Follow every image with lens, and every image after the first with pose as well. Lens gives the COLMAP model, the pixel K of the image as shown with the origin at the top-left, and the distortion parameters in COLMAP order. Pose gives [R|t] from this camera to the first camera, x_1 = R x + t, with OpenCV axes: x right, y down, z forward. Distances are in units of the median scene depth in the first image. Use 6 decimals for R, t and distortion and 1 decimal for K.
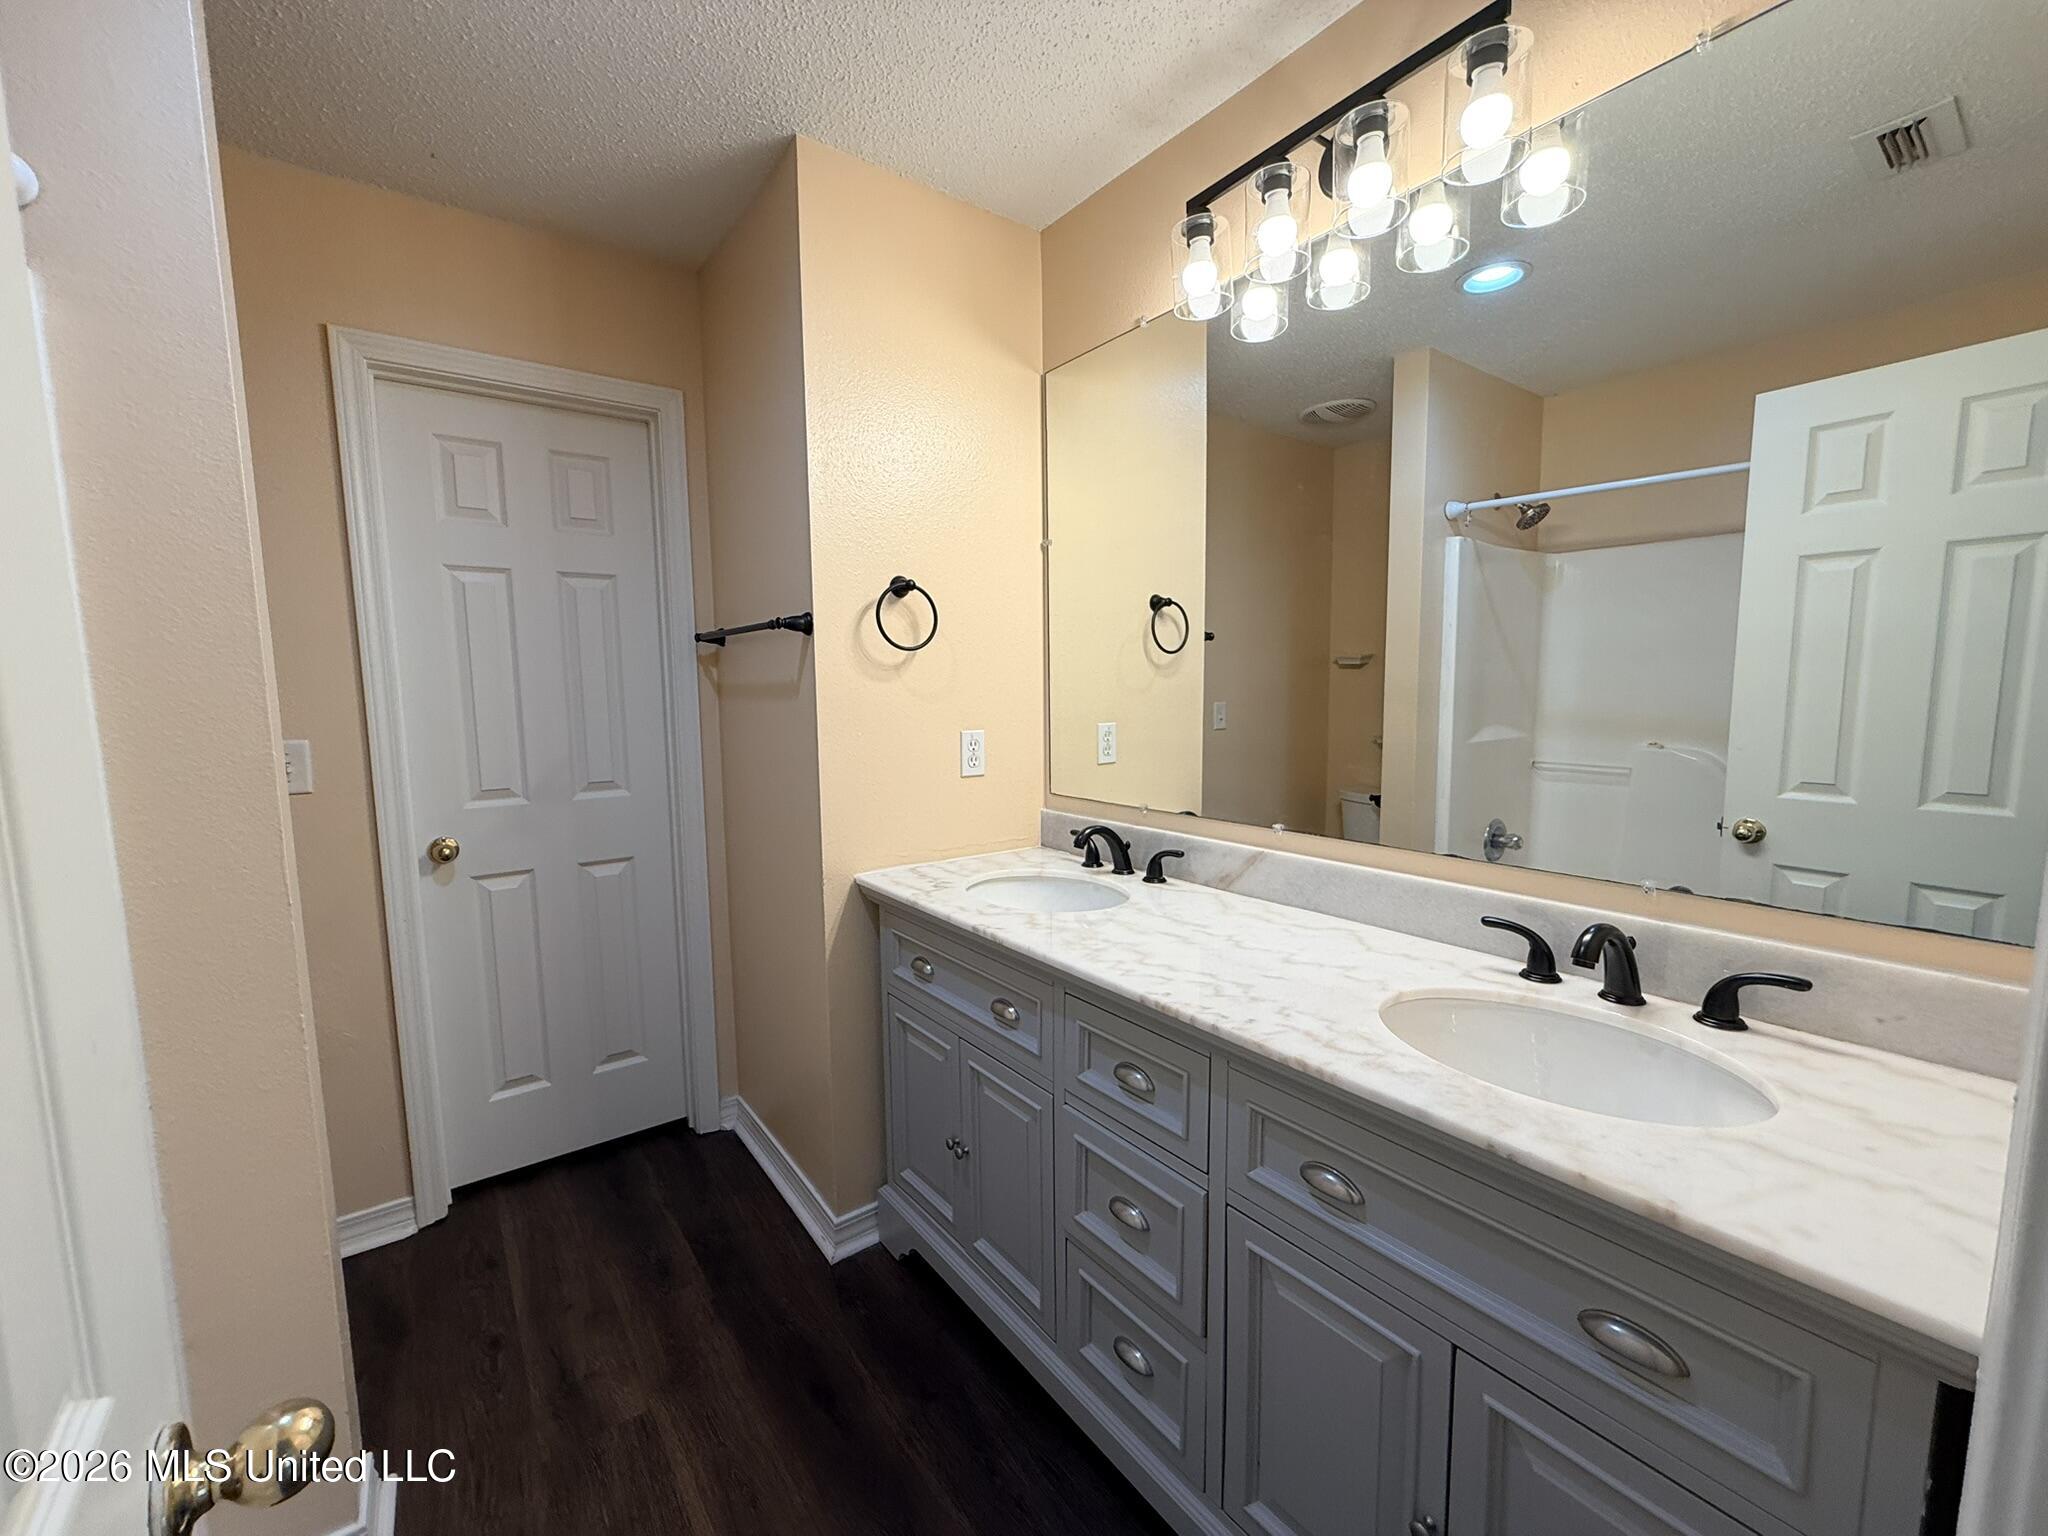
lens RADIAL K [[817.9, 0, 1020.6], [0, 817.9, 770.5], [0, 0, 1]] dist [-0.000715, 0.000007]
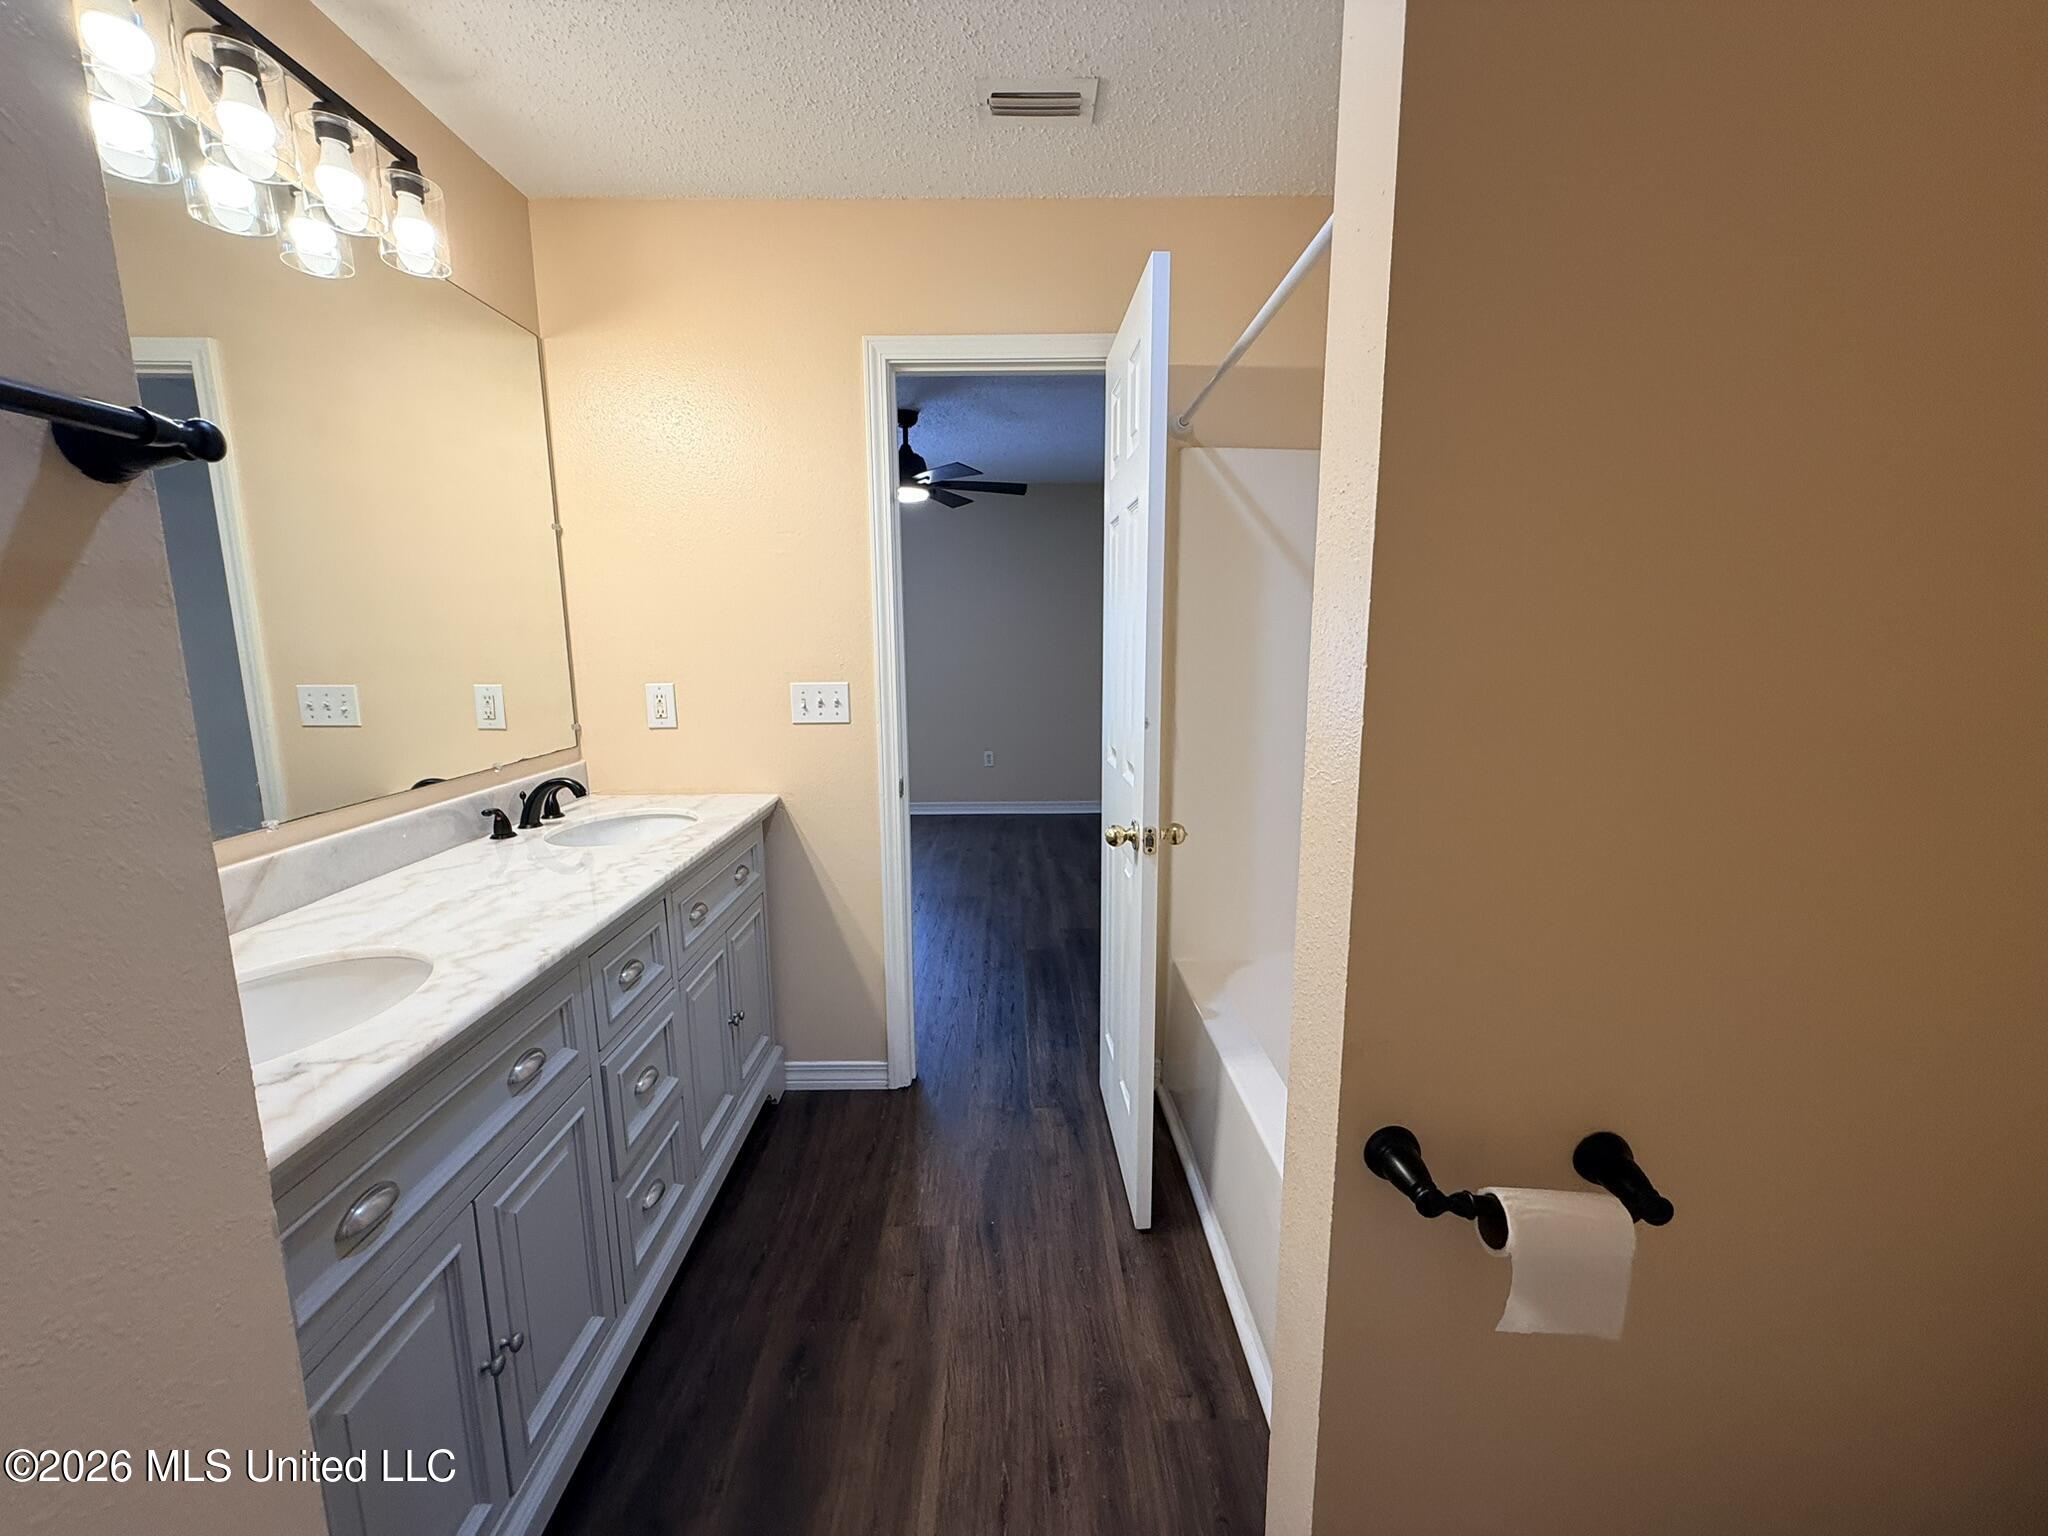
lens RADIAL K [[817.9, 0, 1020.6], [0, 817.9, 770.5], [0, 0, 1]] dist [-0.000715, 0.000007]
pose [[-0.811862, -0.075748, 0.578915, -0.873008], [0.079811, 0.967842, 0.238563, -0.134647], [-0.578369, 0.239884, -0.779708, 1.330564]]
